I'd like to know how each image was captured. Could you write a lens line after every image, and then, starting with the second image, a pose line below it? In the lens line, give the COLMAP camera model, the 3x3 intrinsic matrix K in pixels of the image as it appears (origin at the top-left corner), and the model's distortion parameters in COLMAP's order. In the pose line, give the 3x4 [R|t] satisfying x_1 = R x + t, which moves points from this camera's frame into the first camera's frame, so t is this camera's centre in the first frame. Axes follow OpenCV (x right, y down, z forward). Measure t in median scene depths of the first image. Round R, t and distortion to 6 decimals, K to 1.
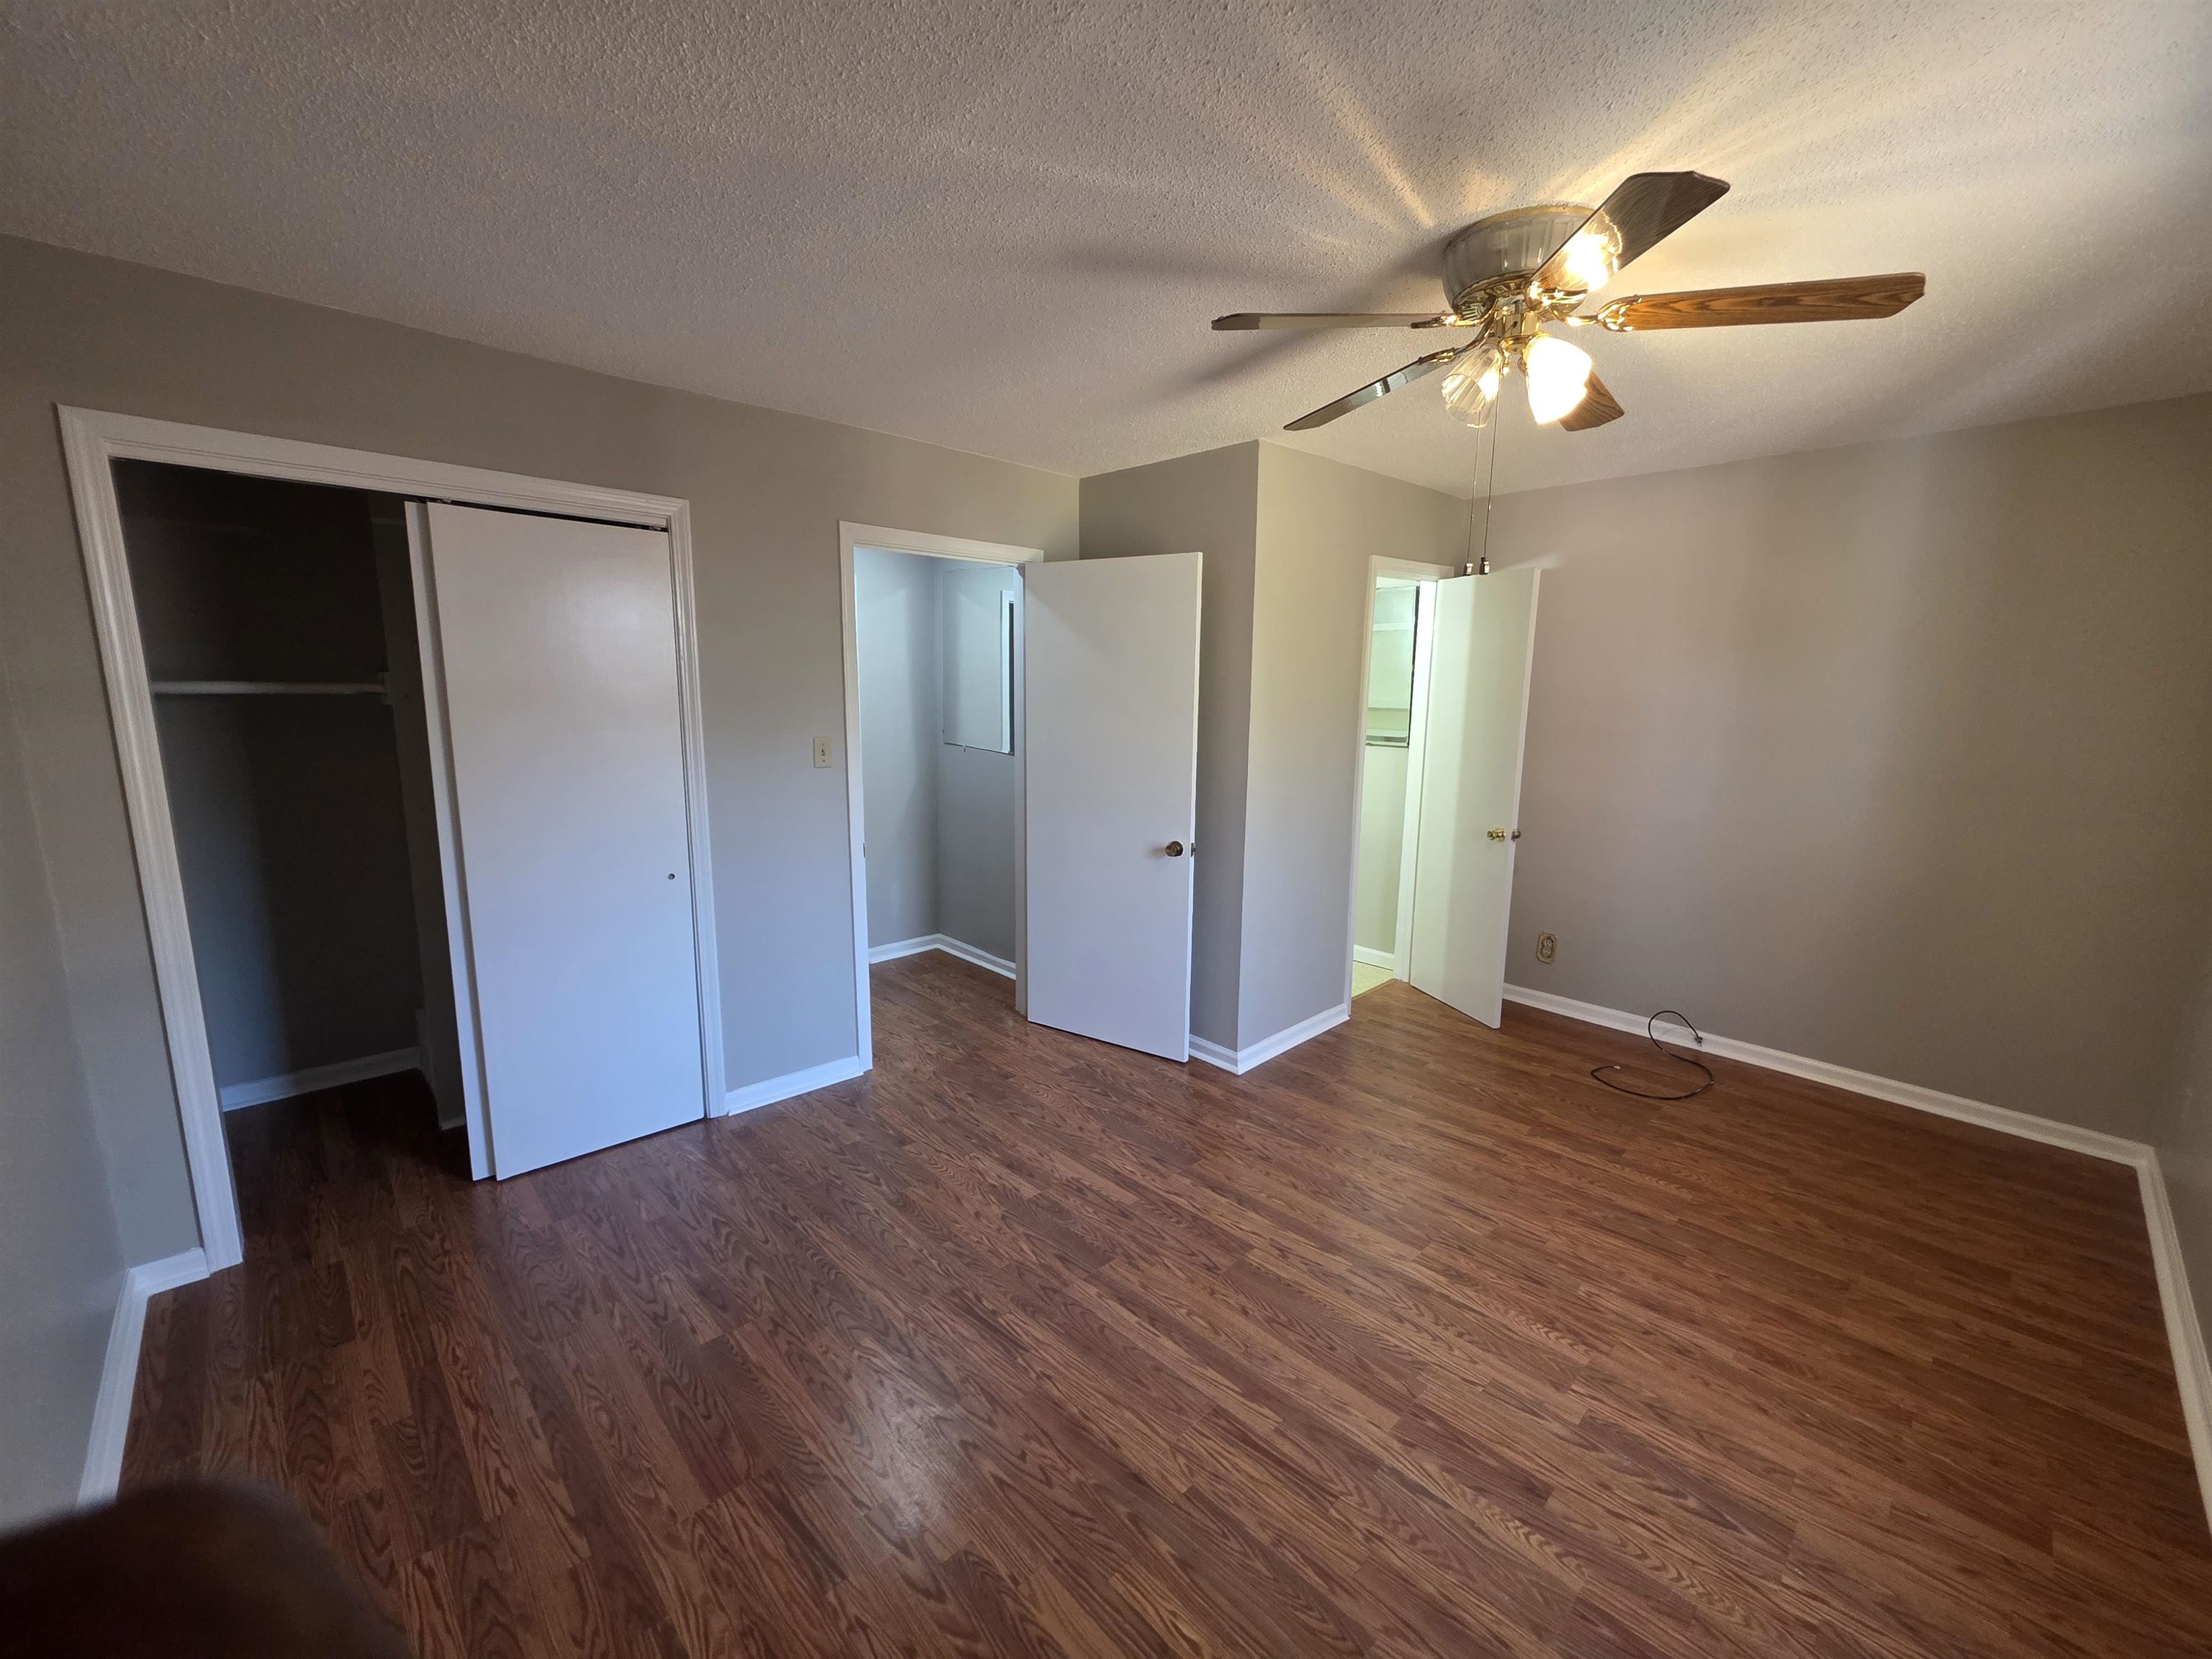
lens RADIAL K [[882.1, 0, 1128.4], [0, 882.1, 826.7], [0, 0, 1]] dist [0.002367, 0.000021]
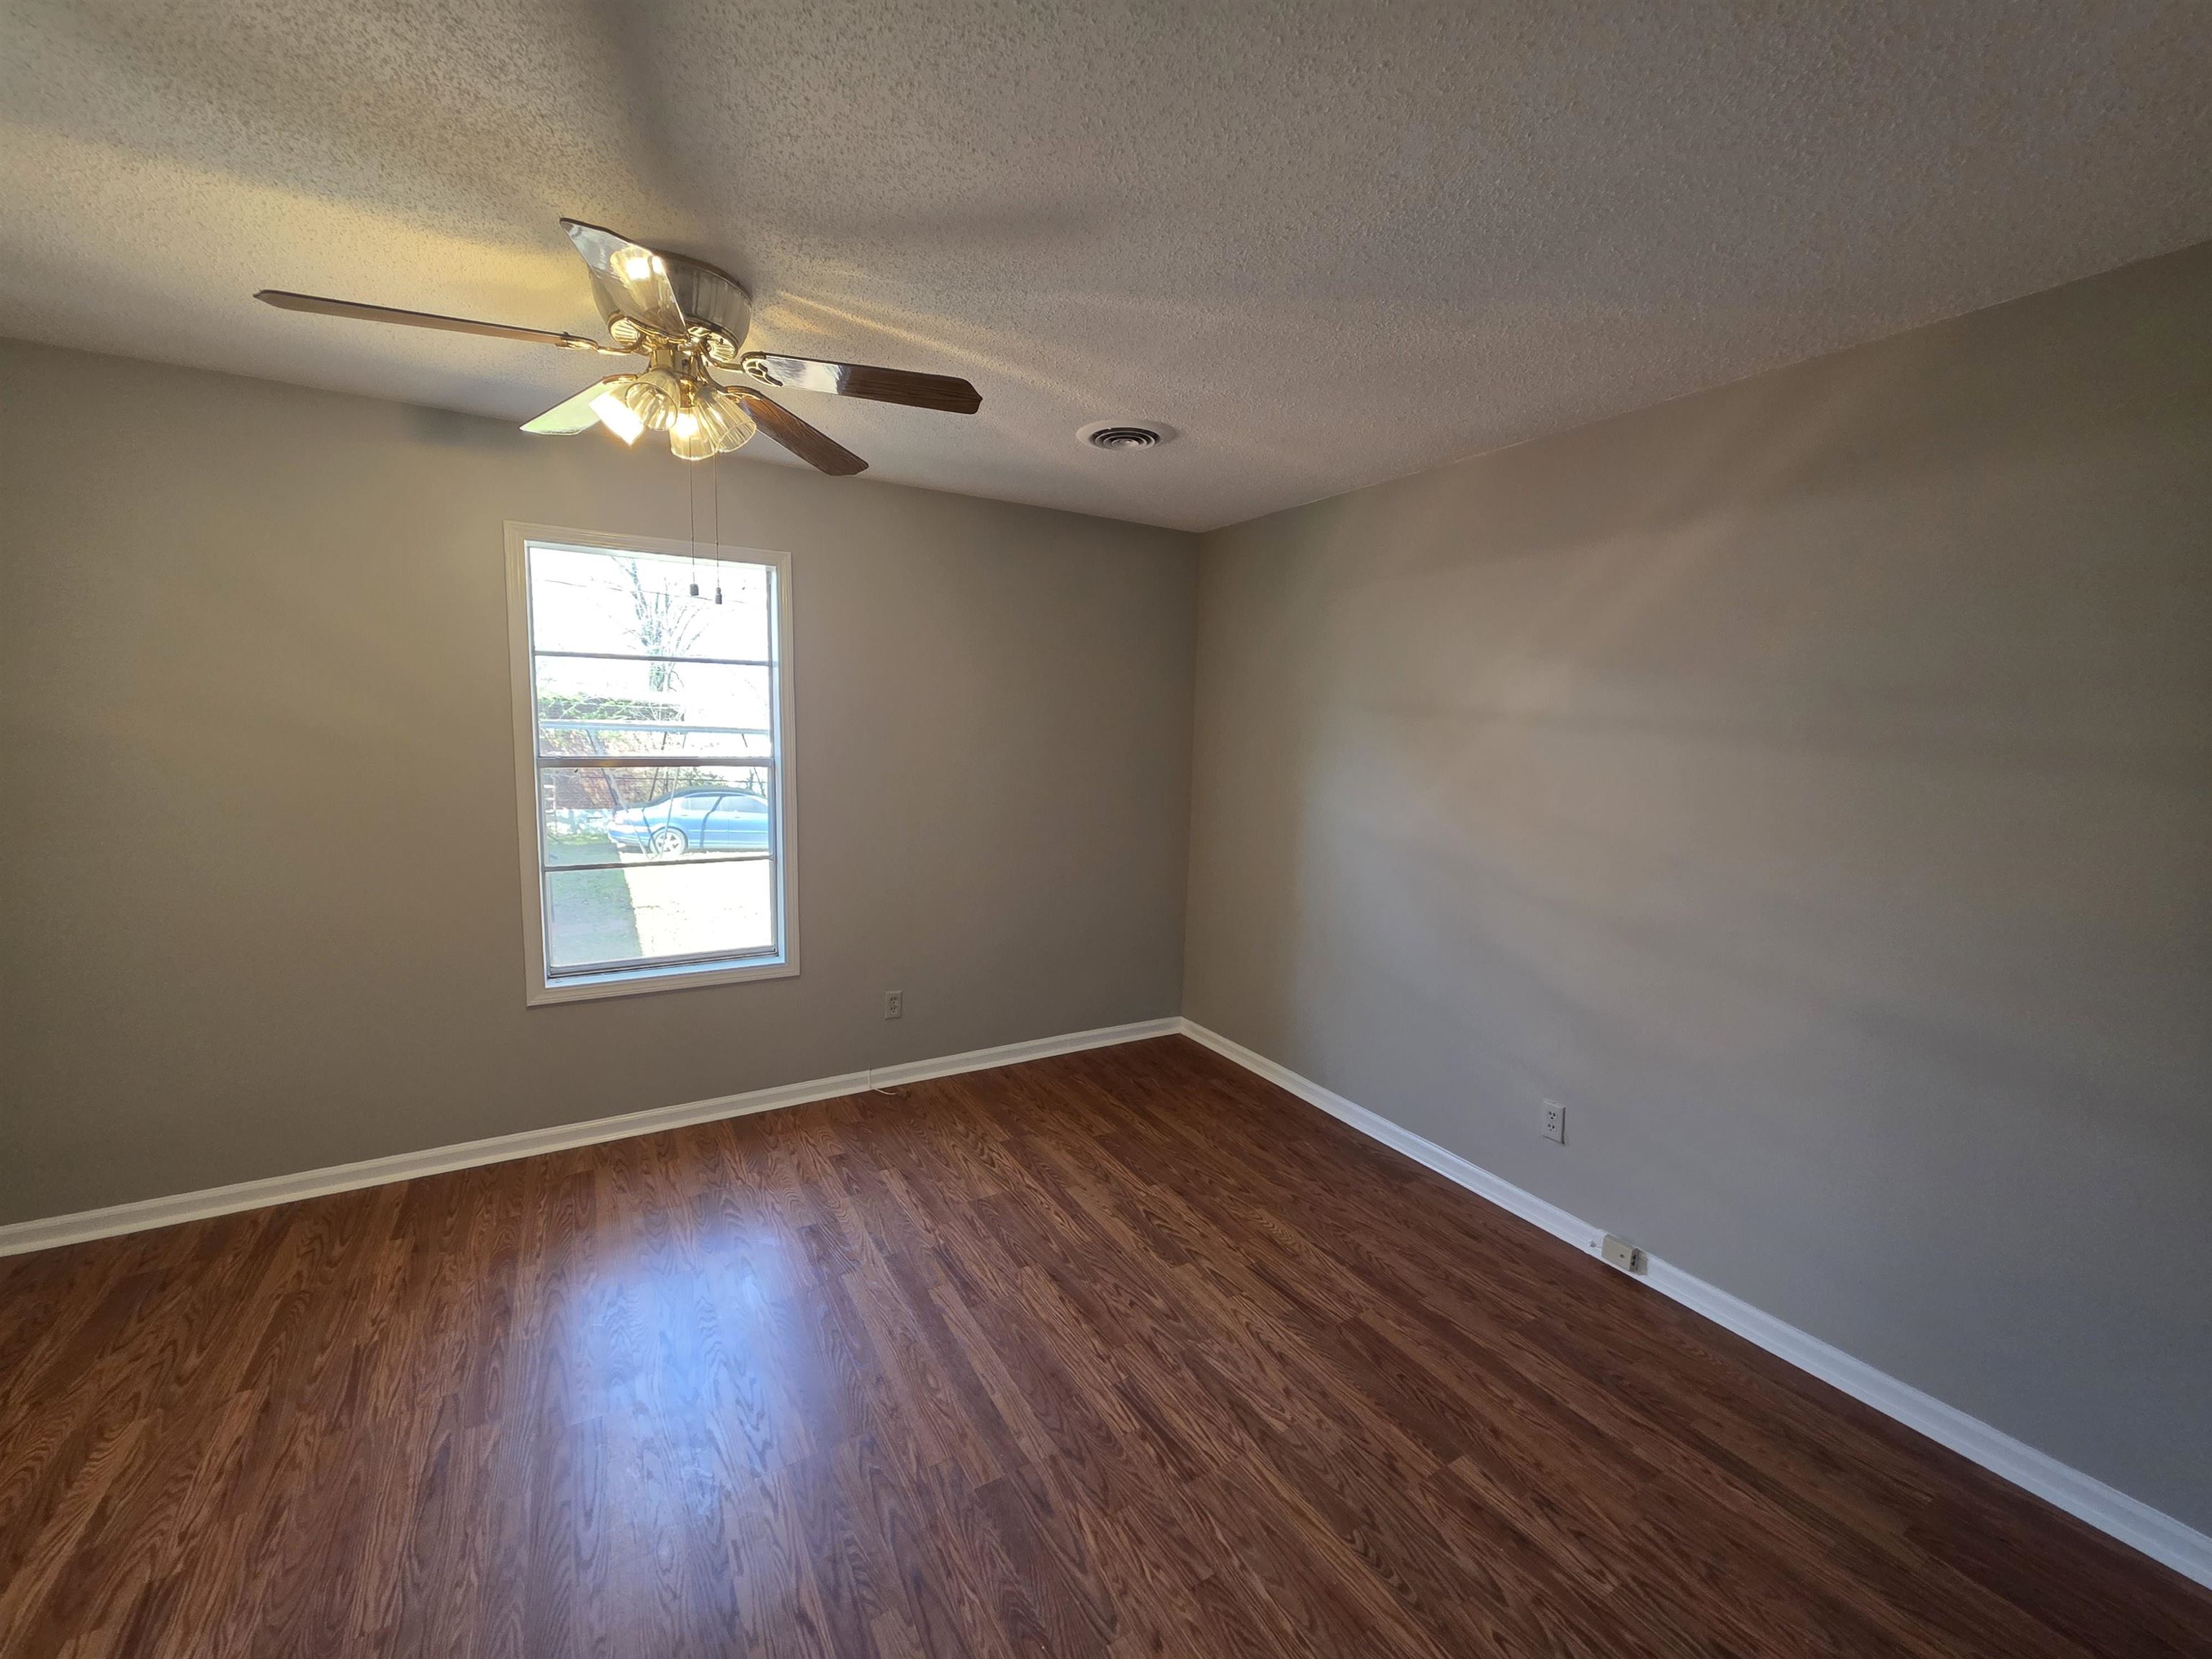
lens RADIAL K [[882.1, 0, 1128.4], [0, 882.1, 826.7], [0, 0, 1]] dist [0.002367, 0.000021]
pose [[-0.973371, -0.061964, 0.220703, -0.307012], [-0.001333, 0.964287, 0.264855, -0.271284], [-0.229232, 0.257508, -0.938692, 1.749026]]
